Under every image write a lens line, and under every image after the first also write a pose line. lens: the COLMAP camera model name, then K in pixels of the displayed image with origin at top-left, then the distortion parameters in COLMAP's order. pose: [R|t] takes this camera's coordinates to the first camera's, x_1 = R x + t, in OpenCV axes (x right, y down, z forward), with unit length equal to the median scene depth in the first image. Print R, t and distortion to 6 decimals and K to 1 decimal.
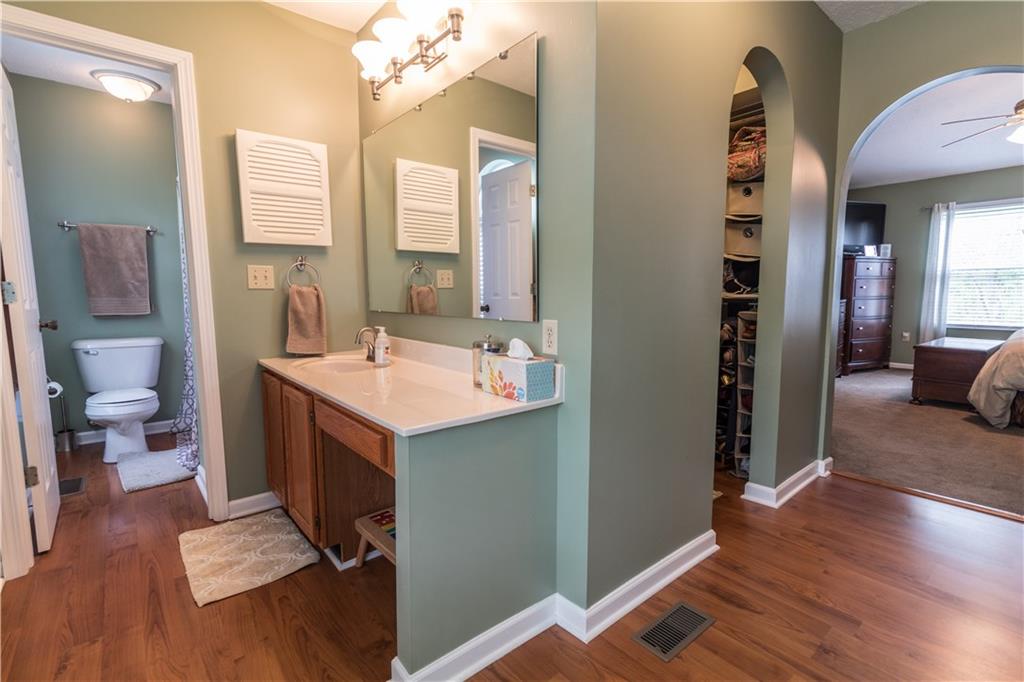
lens RADIAL K [[488.6, 0, 512.6], [0, 488.6, 332.9], [0, 0, 1]] dist [0.021440, 0.000201]
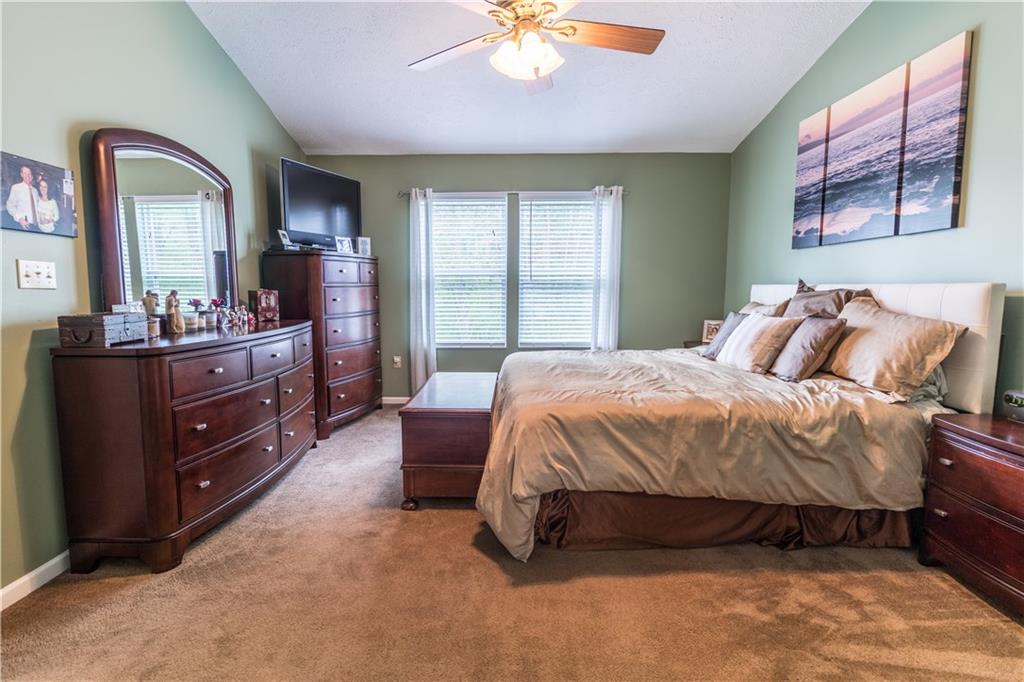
lens RADIAL K [[488.6, 0, 512.6], [0, 488.6, 332.9], [0, 0, 1]] dist [0.021440, 0.000201]
pose [[0.633625, -0.073949, 0.770098, 0.352951], [0.069283, 0.996845, 0.038718, -0.057307], [-0.770532, 0.028822, 0.636749, 0.409281]]
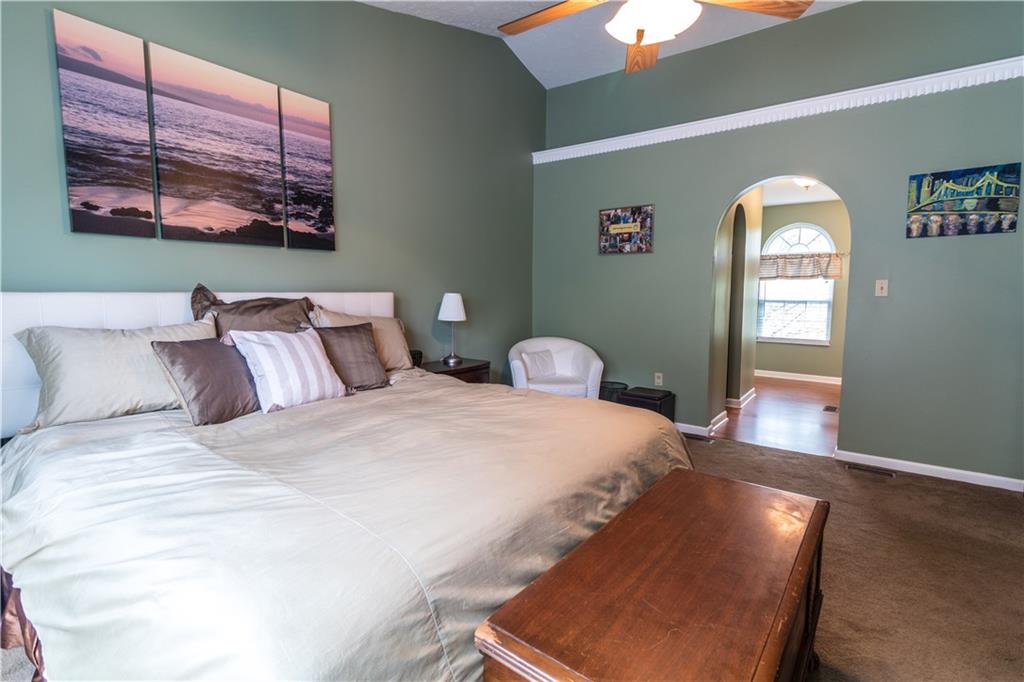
lens RADIAL K [[488.6, 0, 512.6], [0, 488.6, 332.9], [0, 0, 1]] dist [0.021440, 0.000201]
pose [[-0.975680, 0.014291, -0.218731, 0.729332], [-0.025781, 0.983464, 0.179257, -0.102748], [0.217676, 0.180537, -0.959179, 0.847650]]
